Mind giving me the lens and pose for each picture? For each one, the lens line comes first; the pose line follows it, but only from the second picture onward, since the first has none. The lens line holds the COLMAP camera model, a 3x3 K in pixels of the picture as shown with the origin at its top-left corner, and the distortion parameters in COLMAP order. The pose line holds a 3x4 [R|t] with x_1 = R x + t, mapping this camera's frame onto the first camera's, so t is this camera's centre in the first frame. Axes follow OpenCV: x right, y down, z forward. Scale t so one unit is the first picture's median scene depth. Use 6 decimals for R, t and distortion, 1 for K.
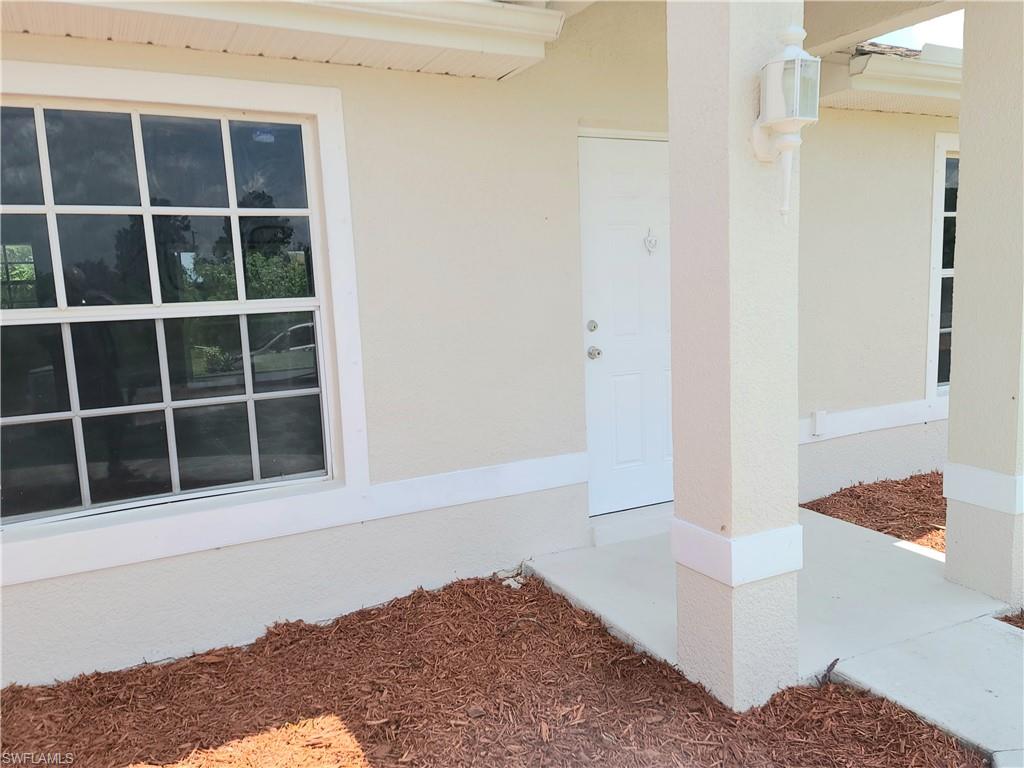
lens RADIAL K [[780.8, 0, 512.0], [0, 780.8, 384.0], [0, 0, 1]] dist [-0.001199, -0.000457]
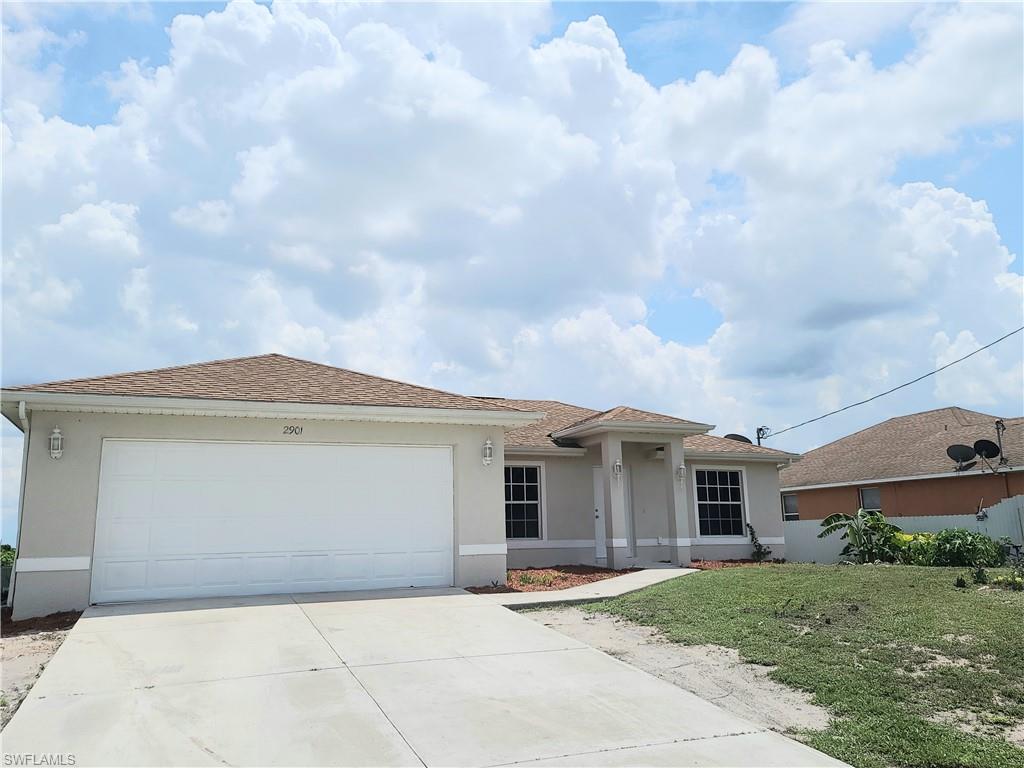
lens RADIAL K [[780.8, 0, 512.0], [0, 780.8, 384.0], [0, 0, 1]] dist [-0.001199, -0.000457]
pose [[0.993938, 0.004853, -0.109839, 0.125359], [-0.041039, 0.943196, -0.329693, 0.835499], [0.102000, 0.332202, 0.937677, -3.934621]]
